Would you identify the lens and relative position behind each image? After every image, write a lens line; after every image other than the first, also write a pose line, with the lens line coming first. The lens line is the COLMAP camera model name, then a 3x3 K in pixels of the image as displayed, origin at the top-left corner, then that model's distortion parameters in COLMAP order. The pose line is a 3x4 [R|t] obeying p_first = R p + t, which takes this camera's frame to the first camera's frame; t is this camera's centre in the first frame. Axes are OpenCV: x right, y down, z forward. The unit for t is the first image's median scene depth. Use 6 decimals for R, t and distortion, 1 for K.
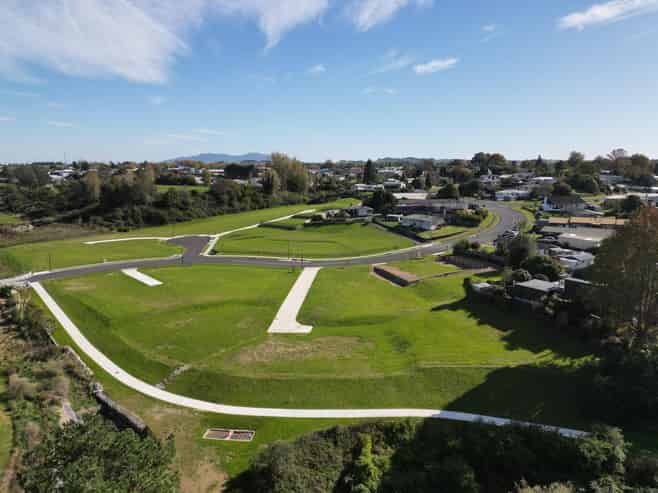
lens RADIAL K [[429.0, 0, 303.2], [0, 429.0, 248.4], [0, 0, 1]] dist [0.002983, -0.001737]
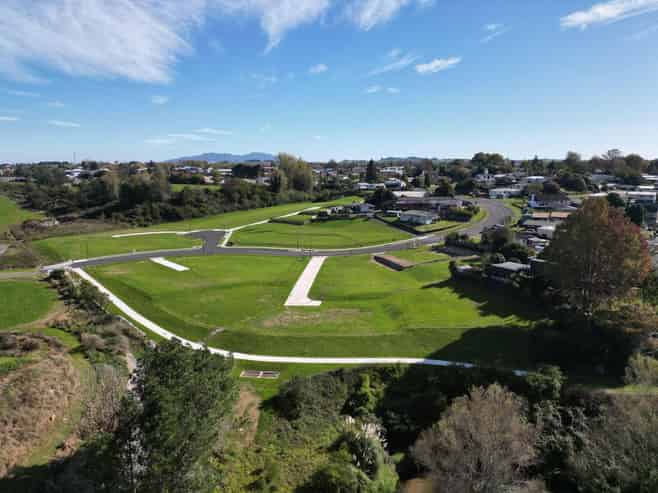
lens RADIAL K [[454.7, 0, 329.0], [0, 454.7, 246.5], [0, 0, 1]] dist [0.003943, -0.000997]
pose [[0.998567, -0.008848, 0.052785, -0.012962], [0.009543, 0.999871, -0.012921, 0.026570], [-0.052664, 0.013406, 0.998522, -0.146131]]
